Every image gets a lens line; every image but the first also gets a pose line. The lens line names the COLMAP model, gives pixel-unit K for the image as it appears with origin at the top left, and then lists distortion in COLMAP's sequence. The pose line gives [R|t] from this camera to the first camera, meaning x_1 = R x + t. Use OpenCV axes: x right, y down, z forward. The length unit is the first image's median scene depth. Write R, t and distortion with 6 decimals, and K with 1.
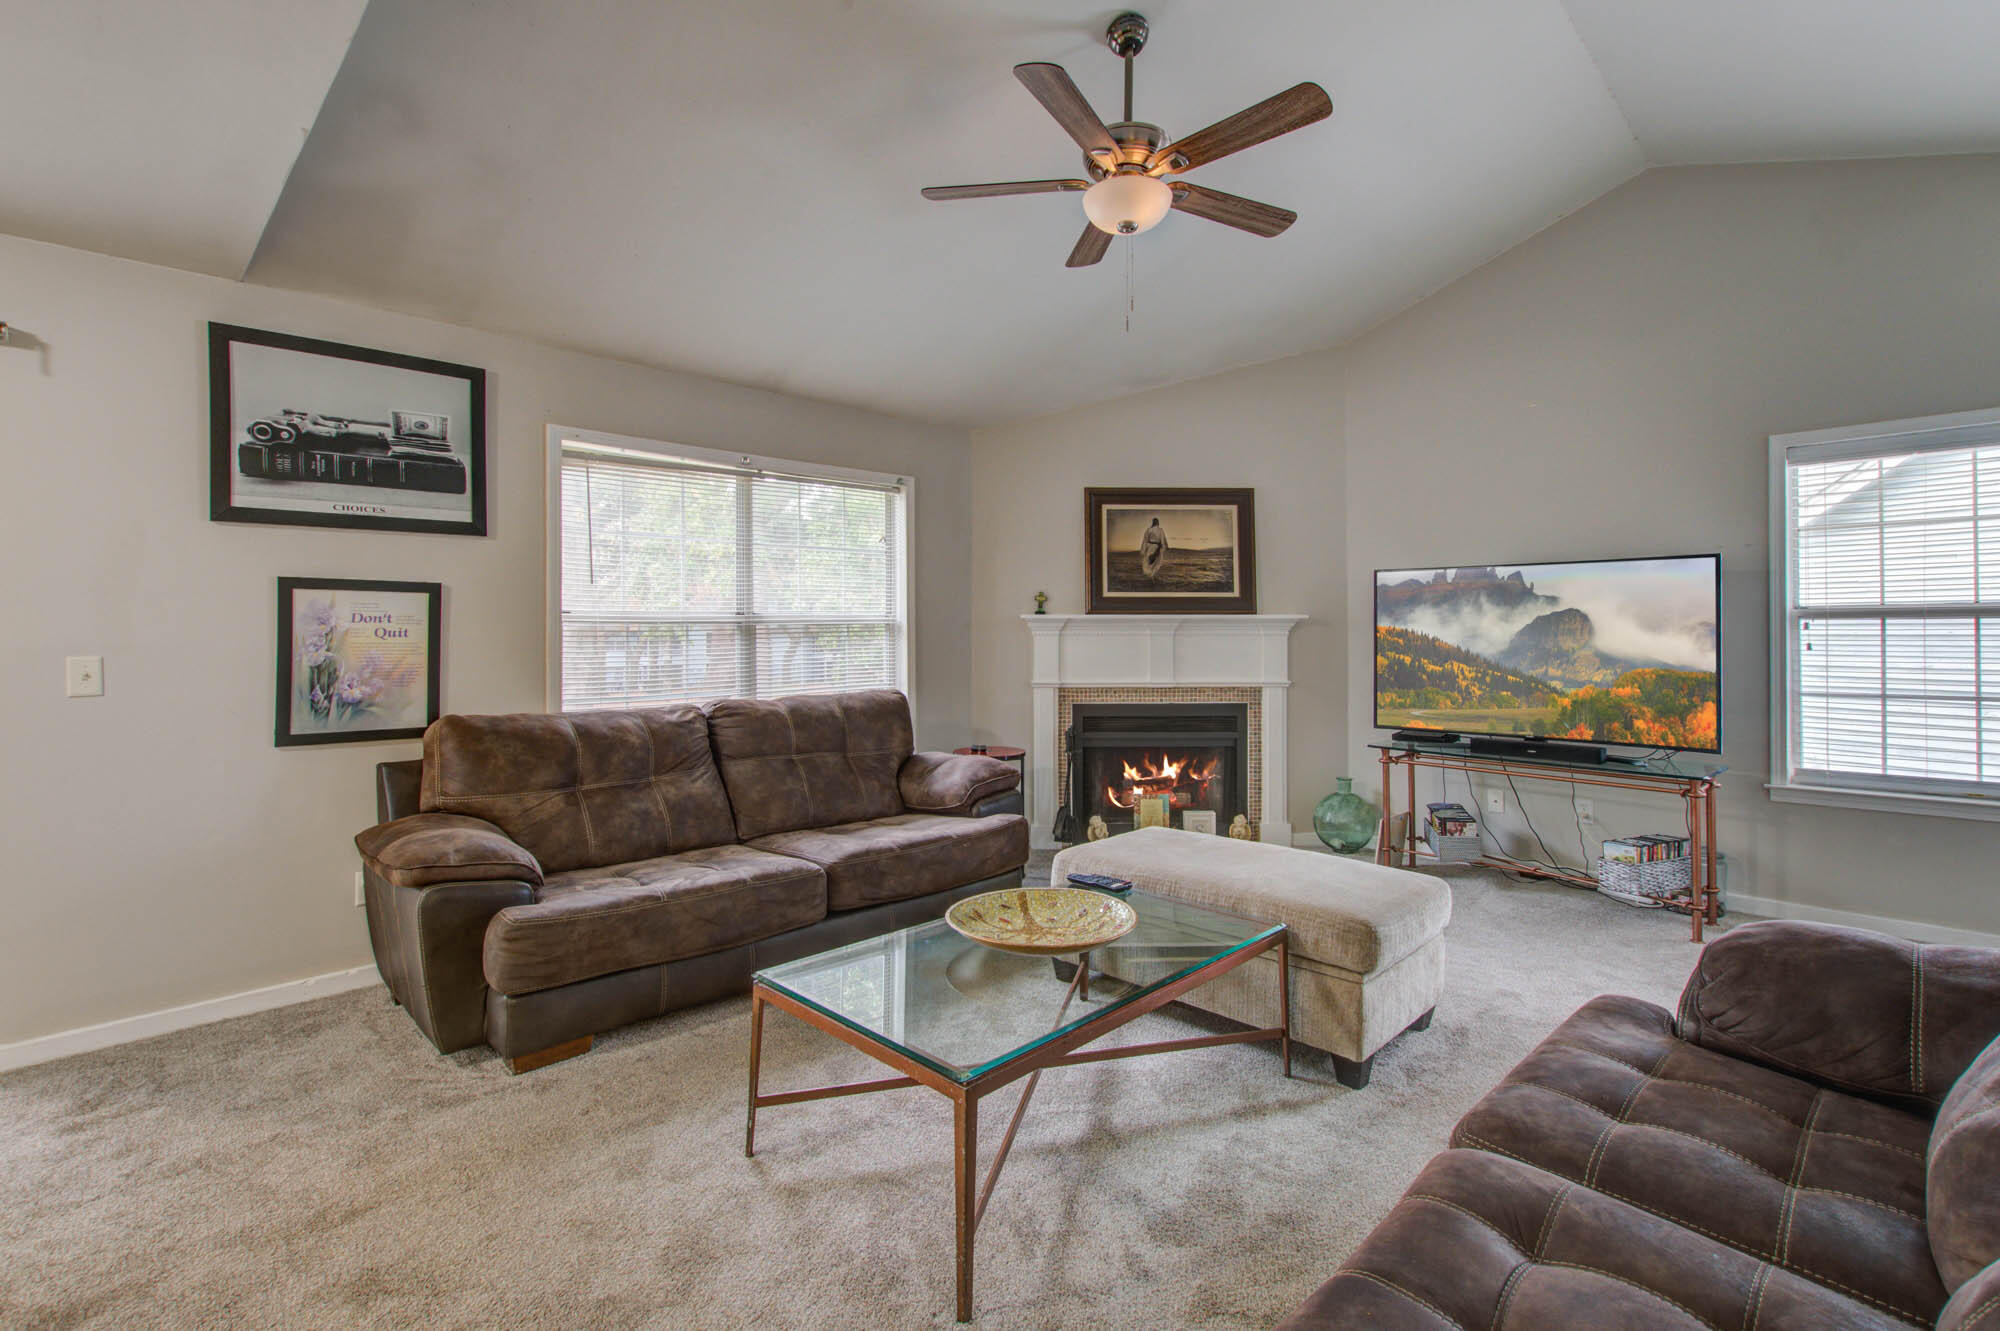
lens RADIAL K [[902.8, 0, 998.5], [0, 902.8, 646.4], [0, 0, 1]] dist [0.001100, 0.000522]
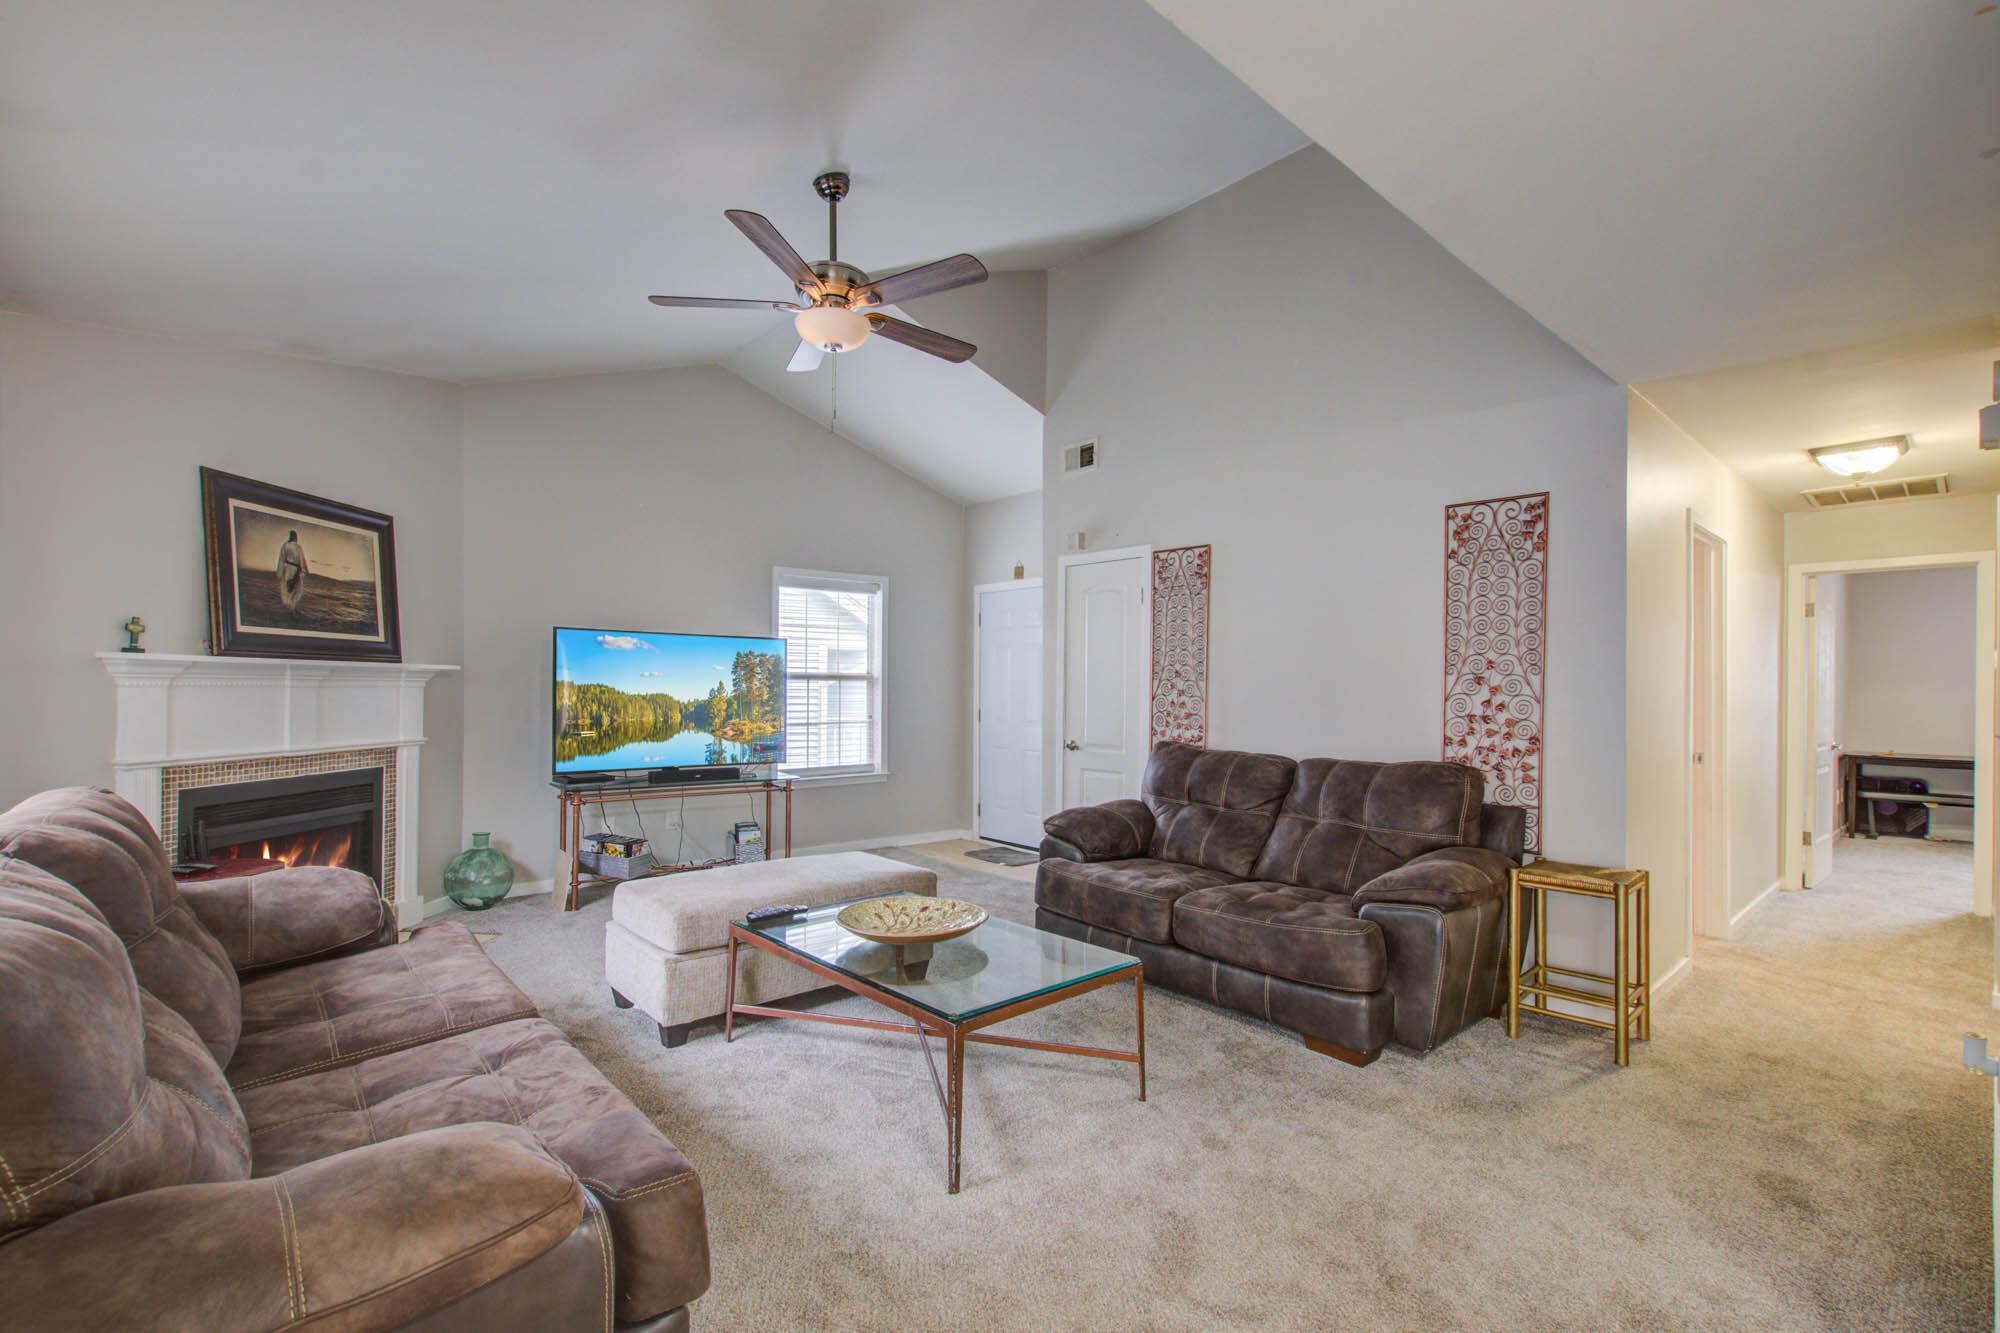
lens RADIAL K [[897.7, 0, 997.6], [0, 897.7, 688.2], [0, 0, 1]] dist [0.000363, 0.000192]
pose [[0.045603, -0.000314, 0.998960, -0.548450], [0.007662, 0.999971, -0.000035, -0.006829], [-0.998930, 0.007656, 0.045604, 0.384477]]
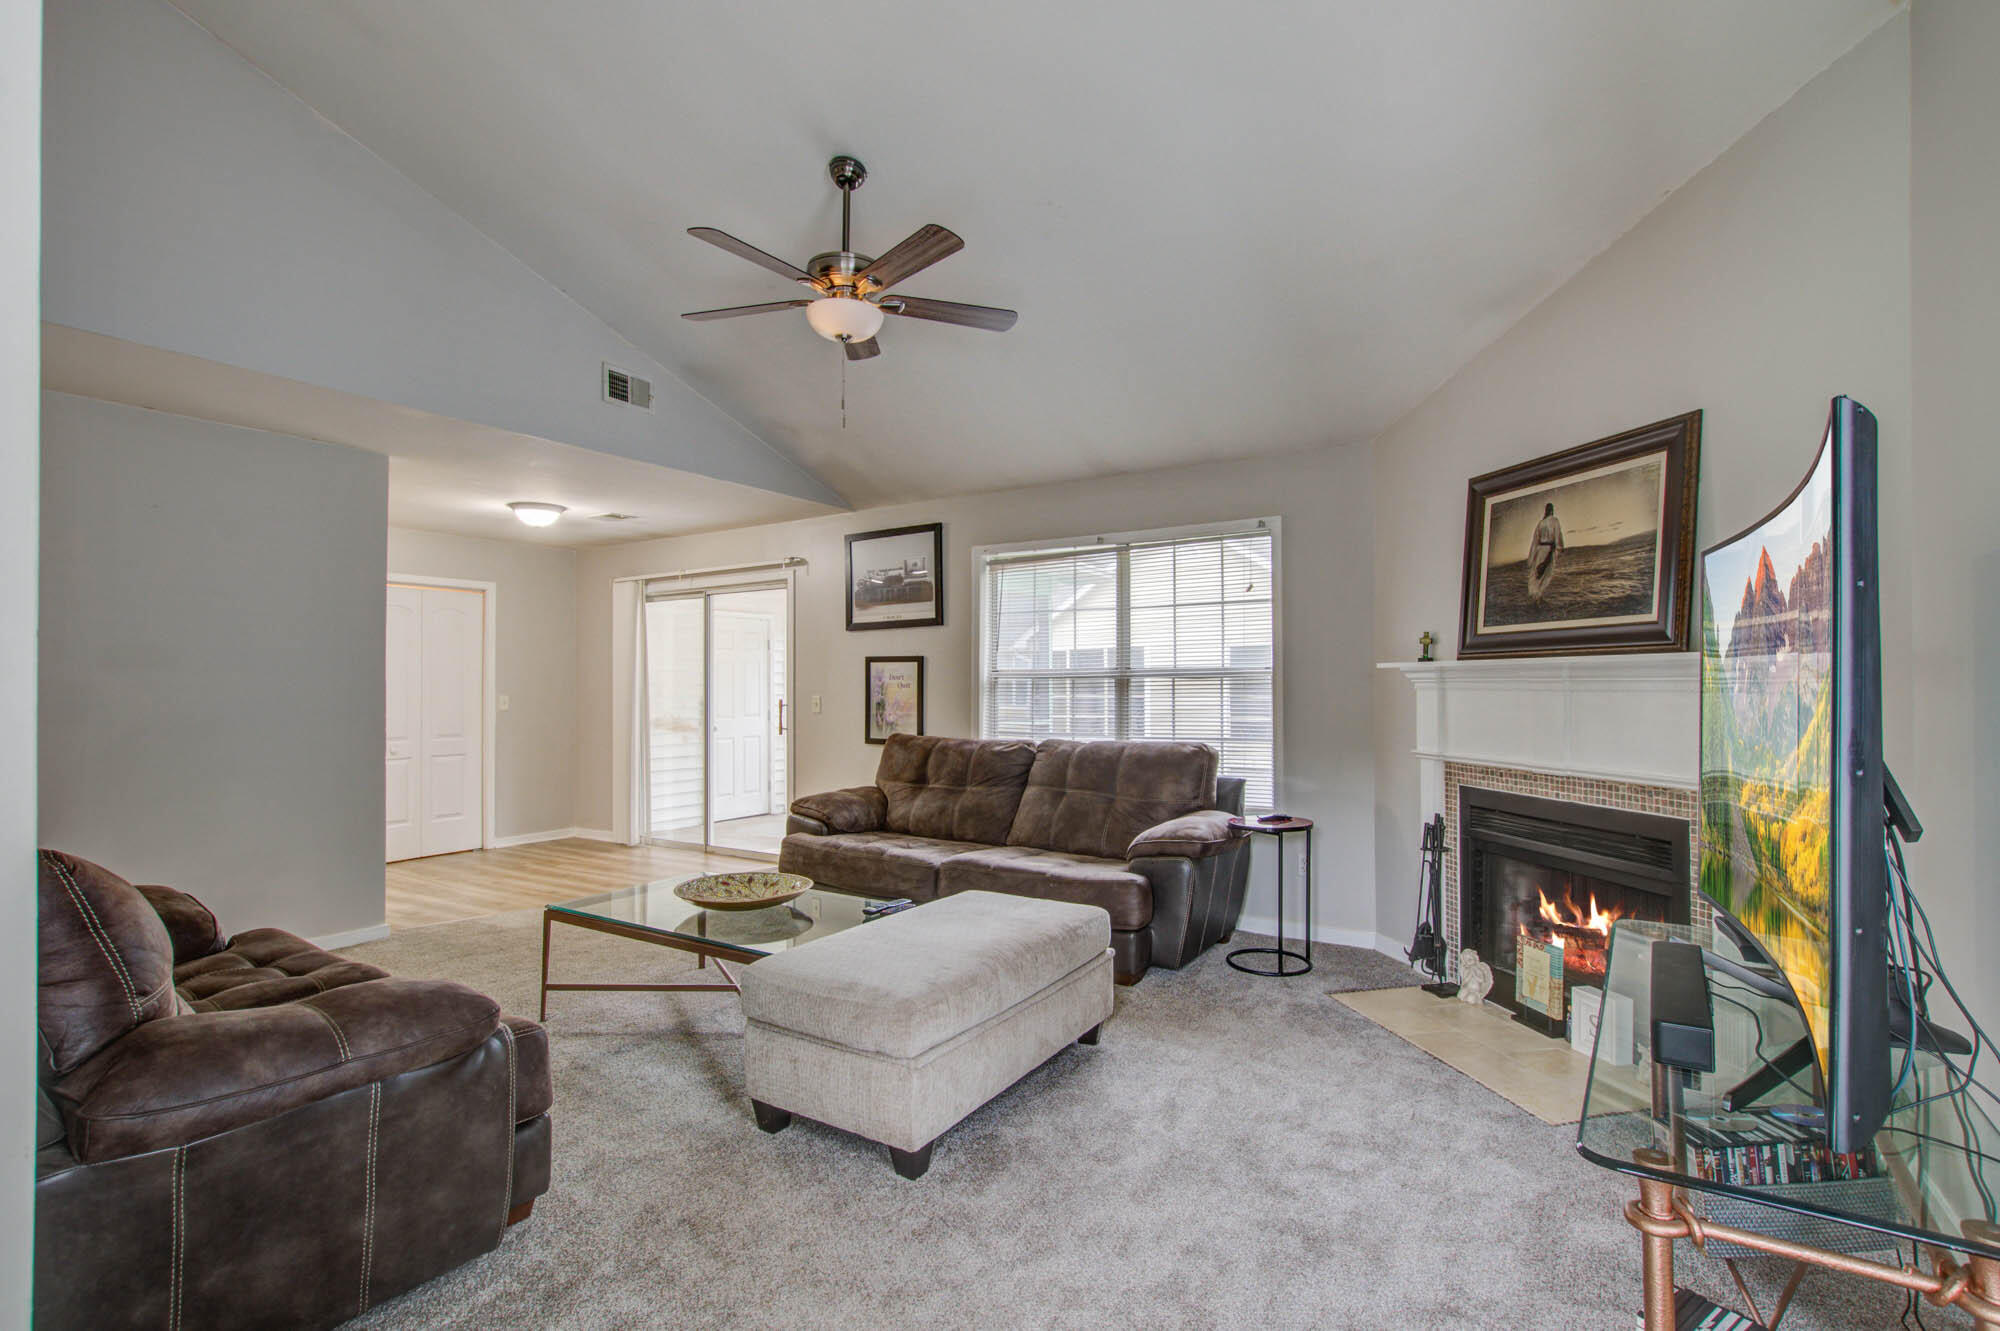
lens RADIAL K [[901.5, 0, 1000.0], [0, 901.5, 665.5], [0, 0, 1]] dist [0.000802, 0.000150]
pose [[0.240432, -0.021657, -0.970424, 0.689847], [-0.019138, 0.999451, -0.027046, -0.006101], [0.970477, 0.025074, 0.239886, 0.488467]]
